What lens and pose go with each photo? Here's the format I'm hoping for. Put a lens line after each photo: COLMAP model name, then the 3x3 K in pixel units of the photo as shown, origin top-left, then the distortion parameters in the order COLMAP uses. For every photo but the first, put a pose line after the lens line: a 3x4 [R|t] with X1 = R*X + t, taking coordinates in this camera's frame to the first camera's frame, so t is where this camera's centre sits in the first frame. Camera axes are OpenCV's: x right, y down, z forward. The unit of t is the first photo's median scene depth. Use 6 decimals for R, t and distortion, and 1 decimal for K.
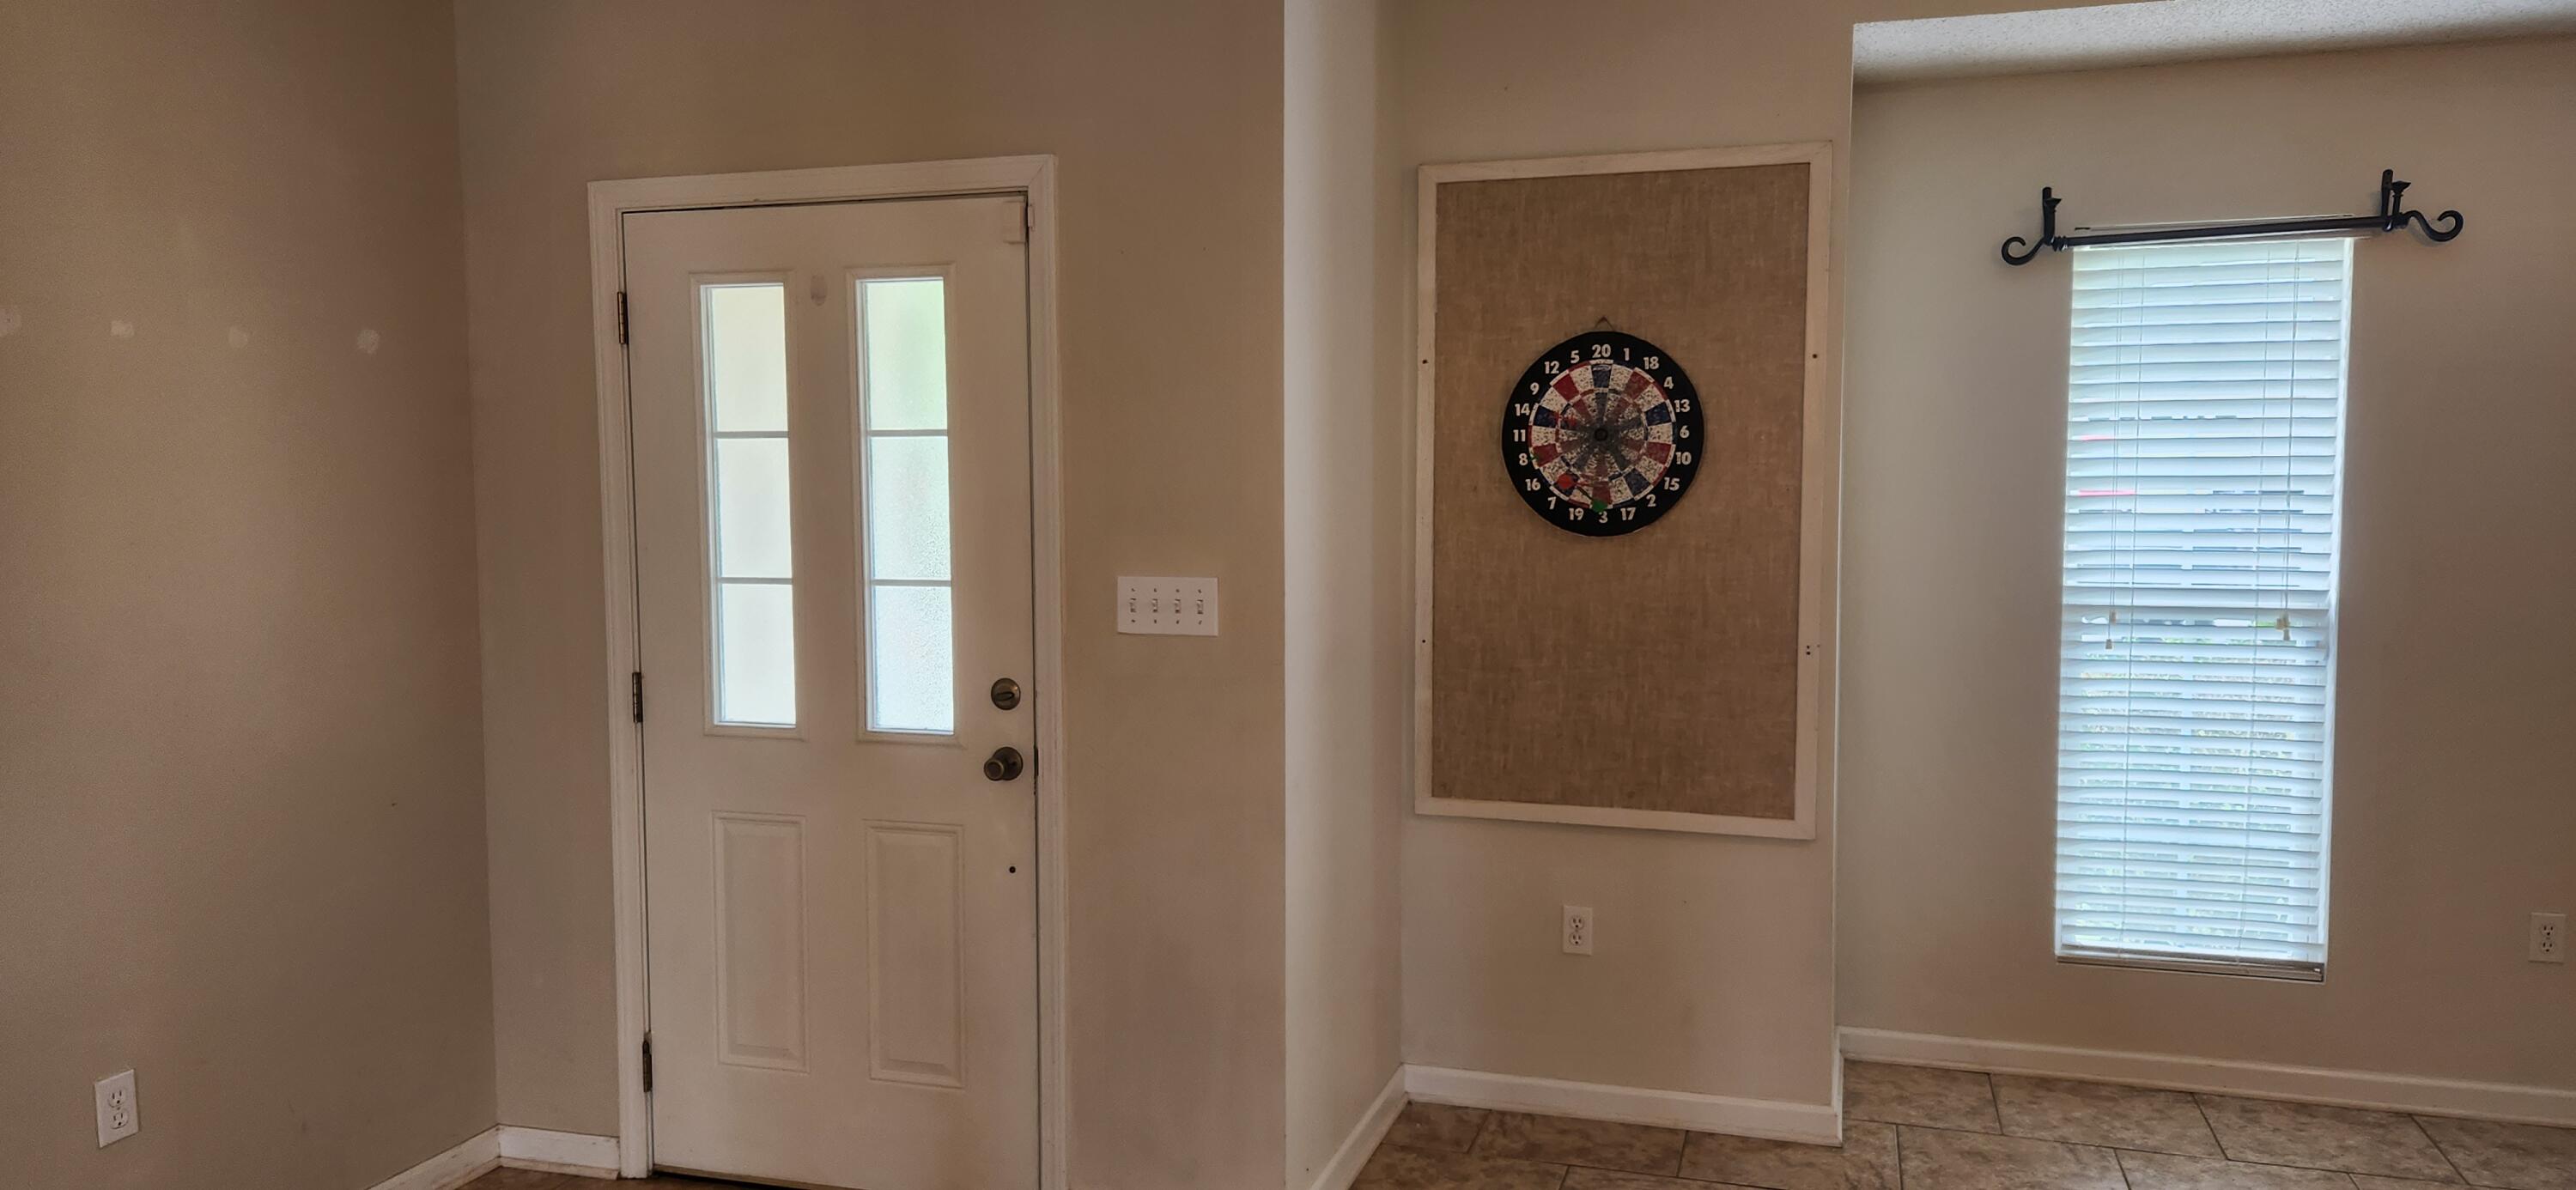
lens RADIAL K [[1711.0, 0, 1279.1], [0, 1711.0, 597.4], [0, 0, 1]] dist [0.060742, -0.051563]
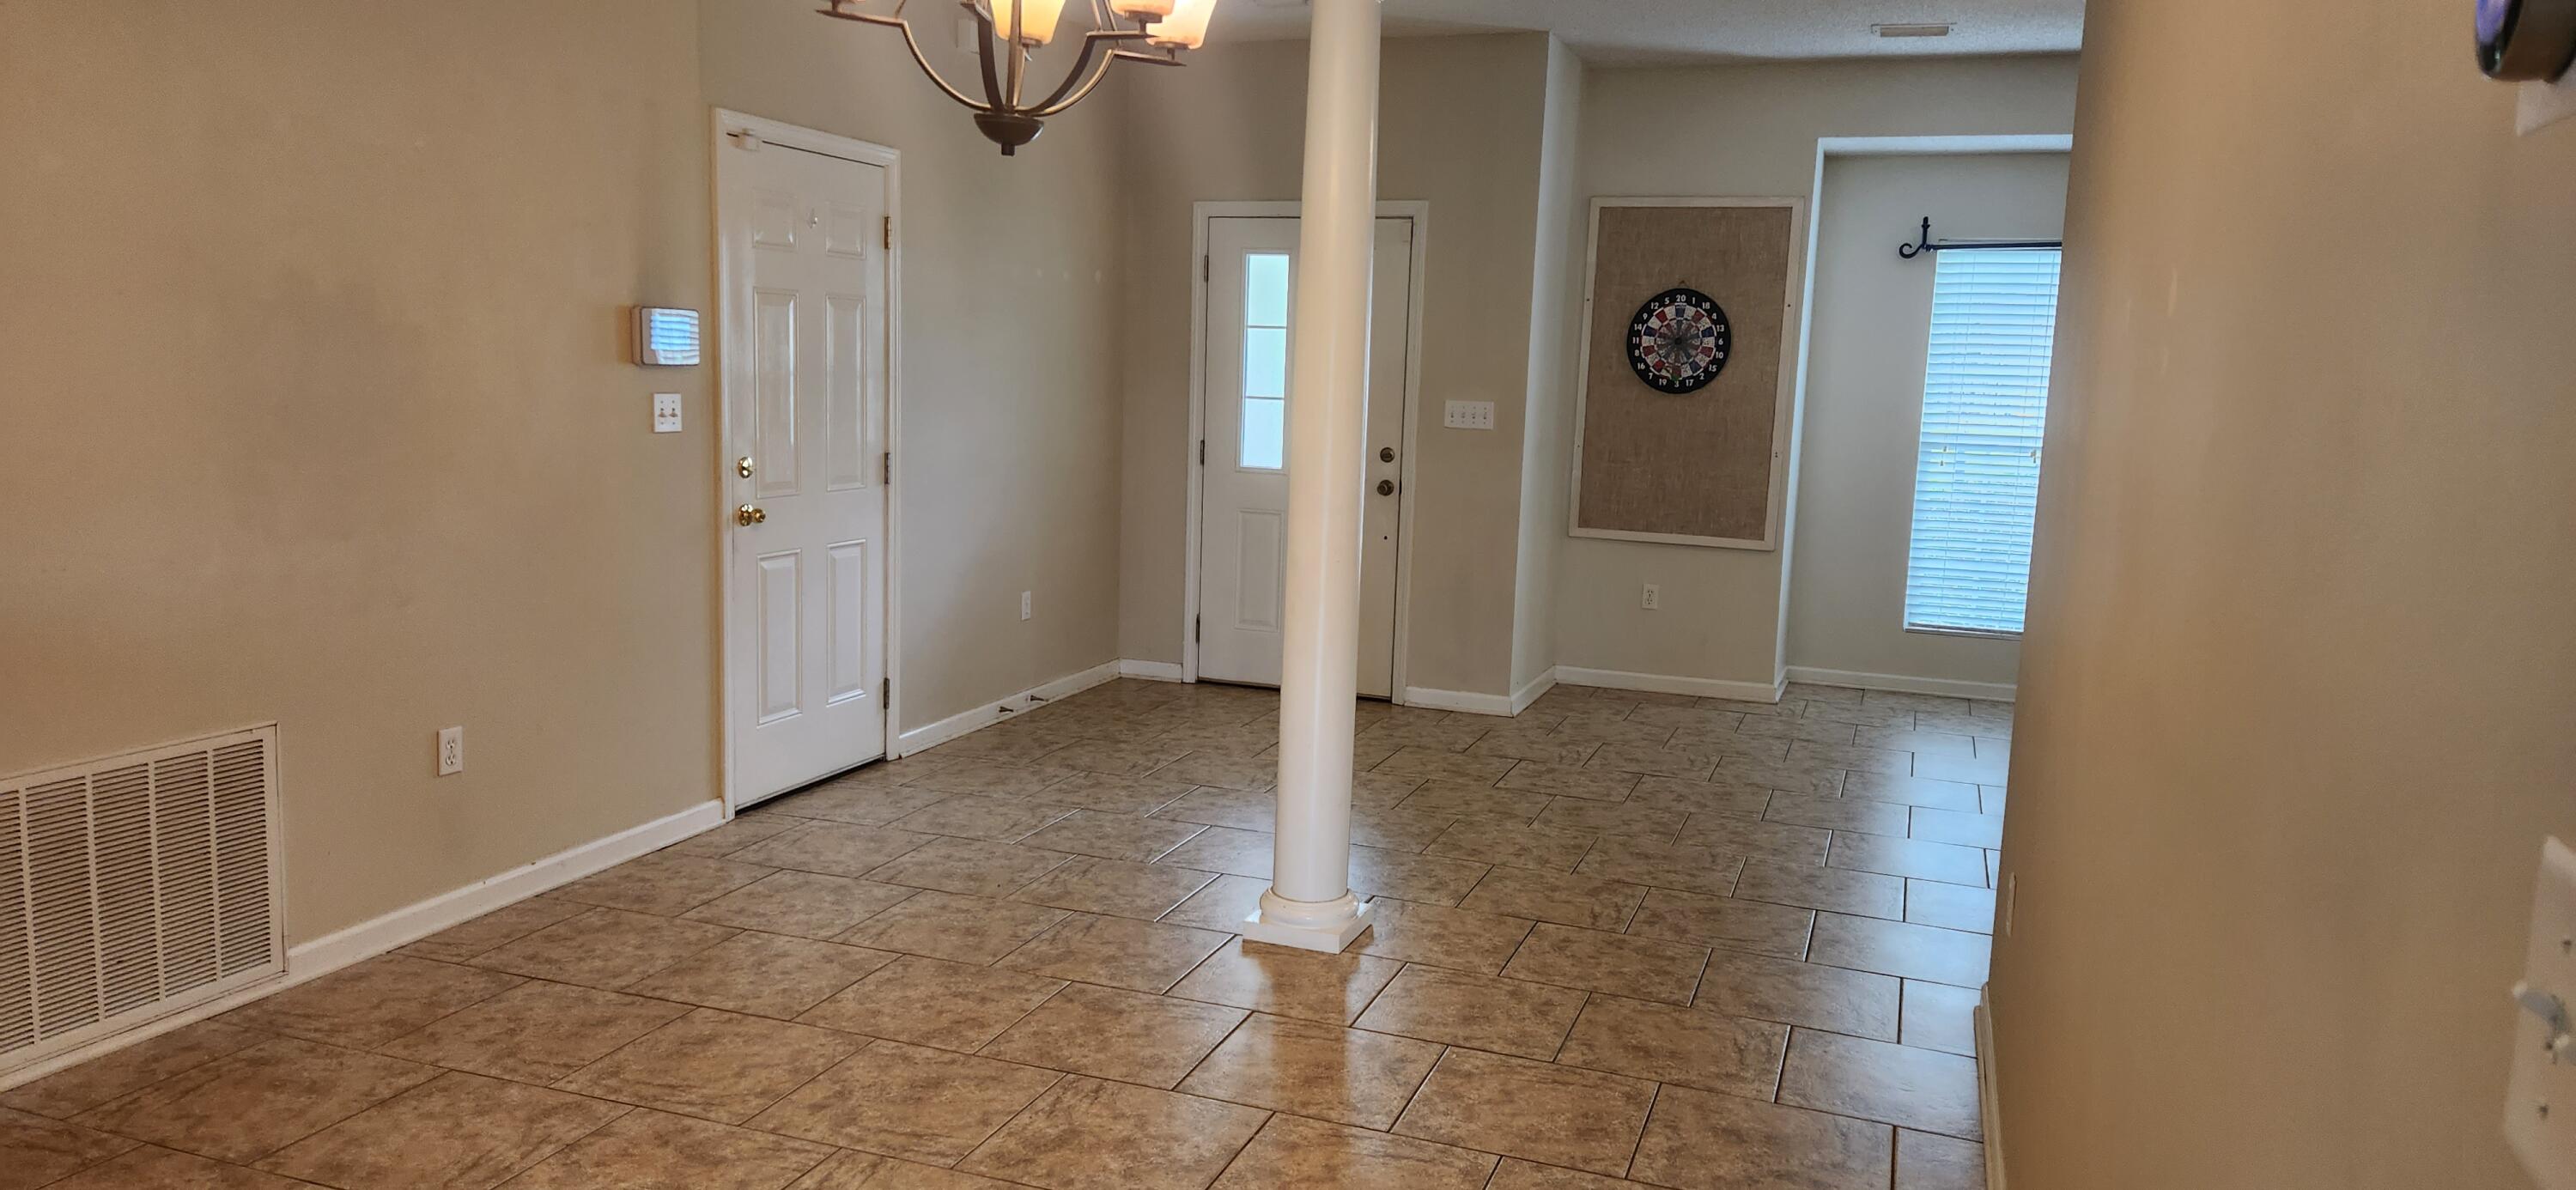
lens RADIAL K [[1711.0, 0, 1279.1], [0, 1711.0, 597.4], [0, 0, 1]] dist [0.060742, -0.051563]
pose [[0.998448, 0.044814, -0.033076, -0.188742], [-0.042573, 0.996937, 0.065602, 0.086907], [0.035914, -0.064092, 0.997298, -0.989845]]
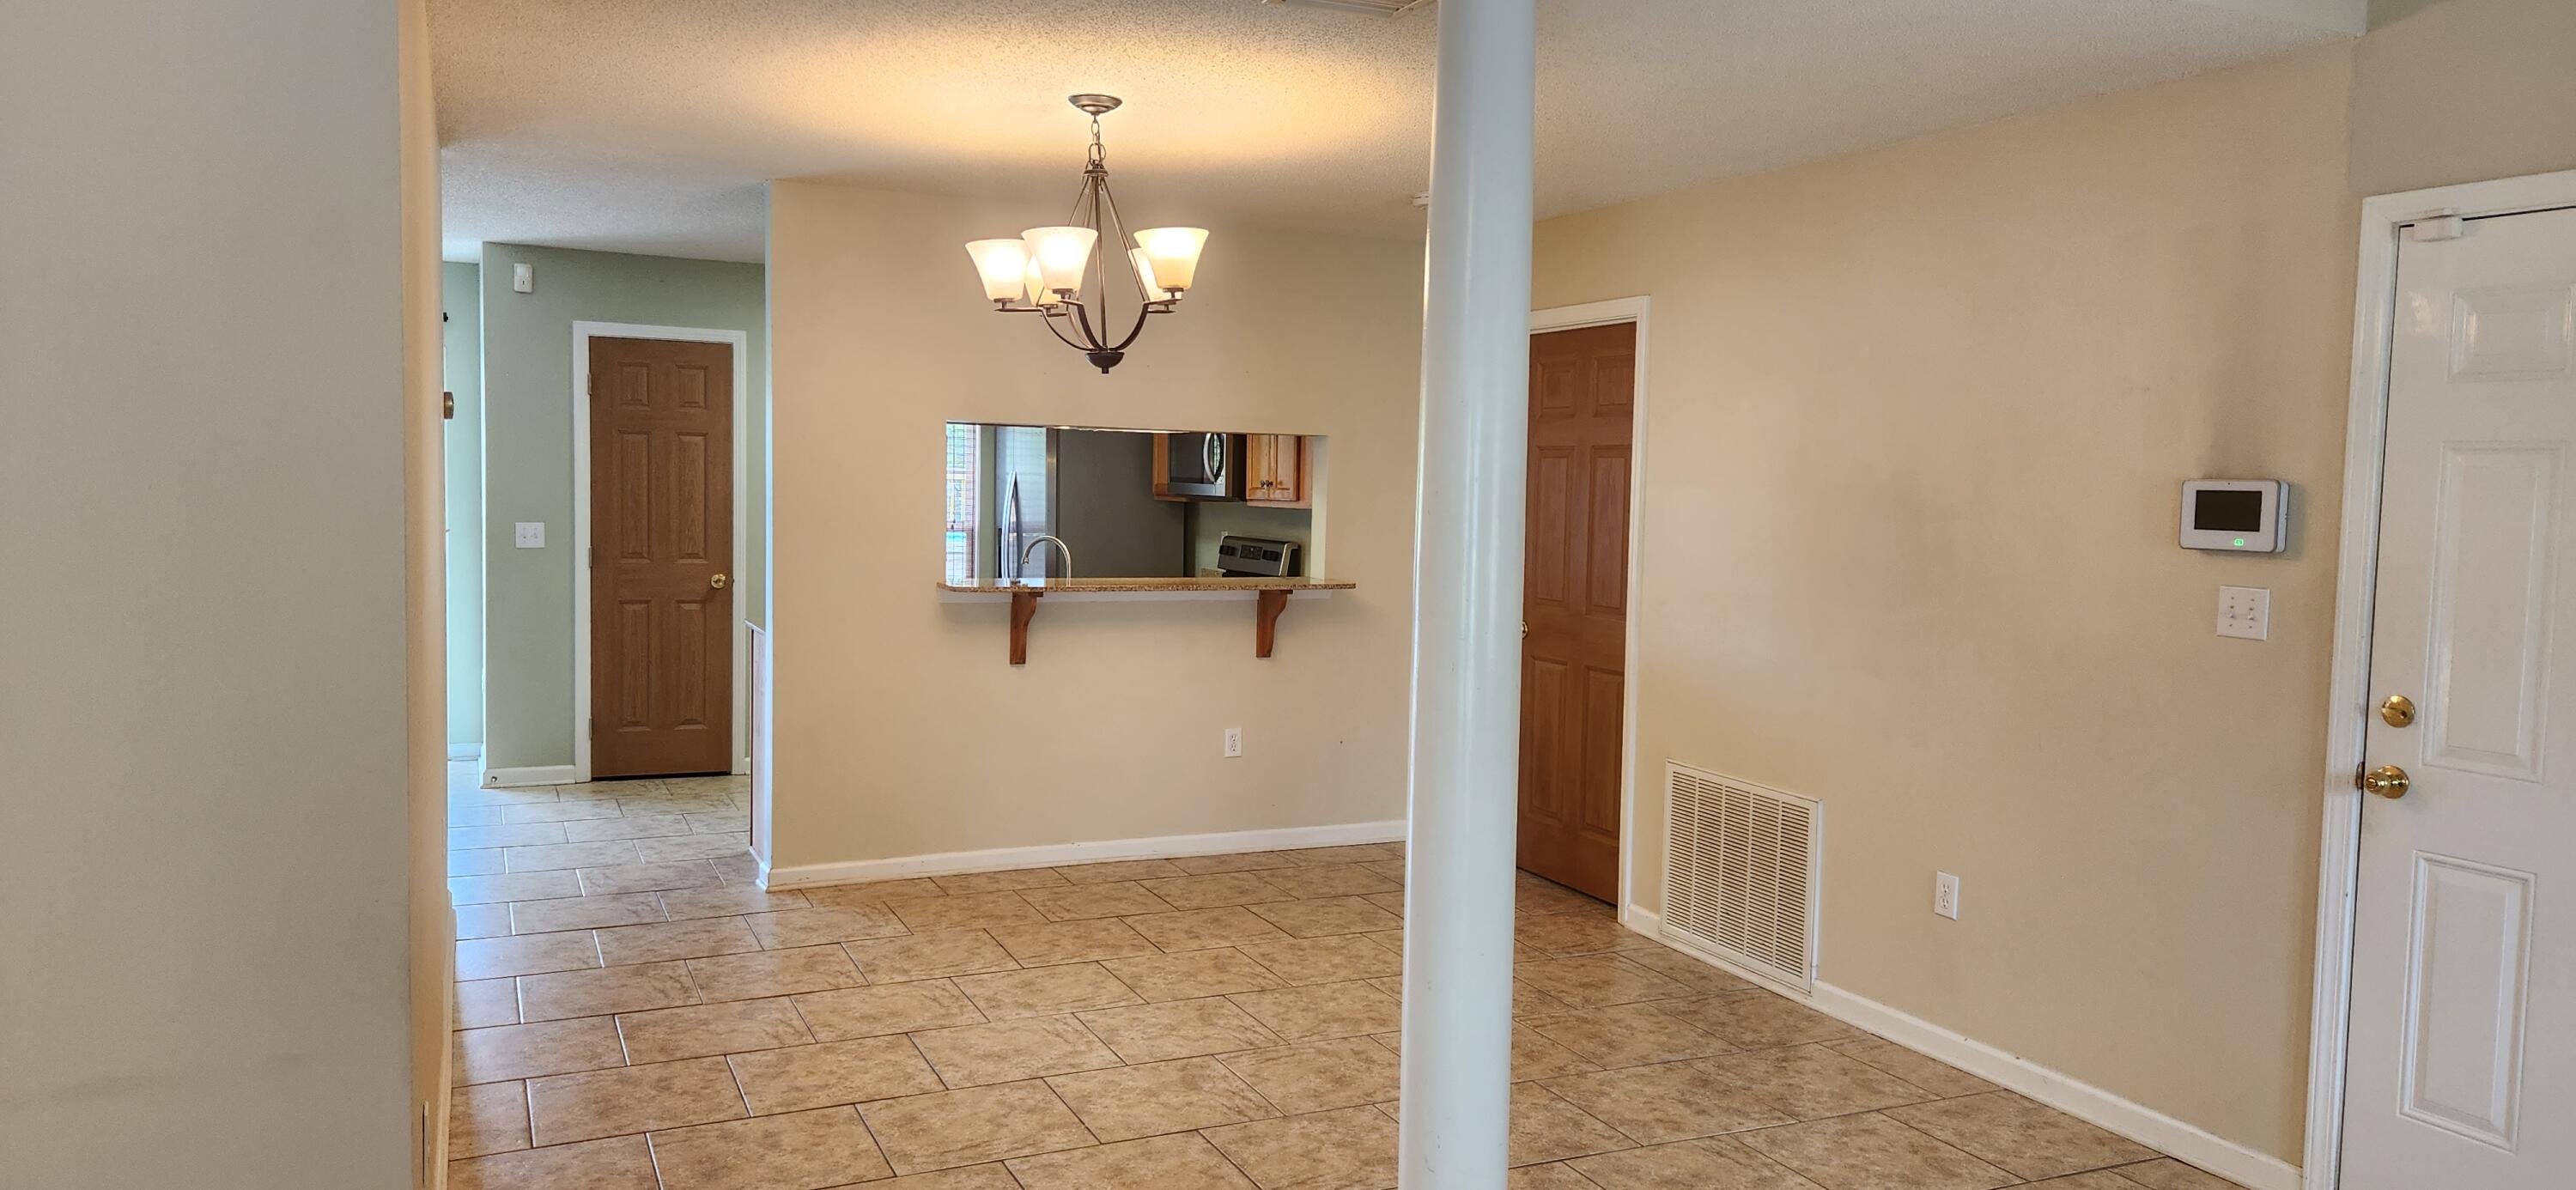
lens RADIAL K [[1711.0, 0, 1279.1], [0, 1711.0, 597.4], [0, 0, 1]] dist [0.060742, -0.051563]
pose [[-0.722532, 0.040379, -0.690157, 0.409594], [-0.071413, 0.988593, 0.132603, -0.050808], [0.687639, 0.145096, -0.711407, 0.640656]]
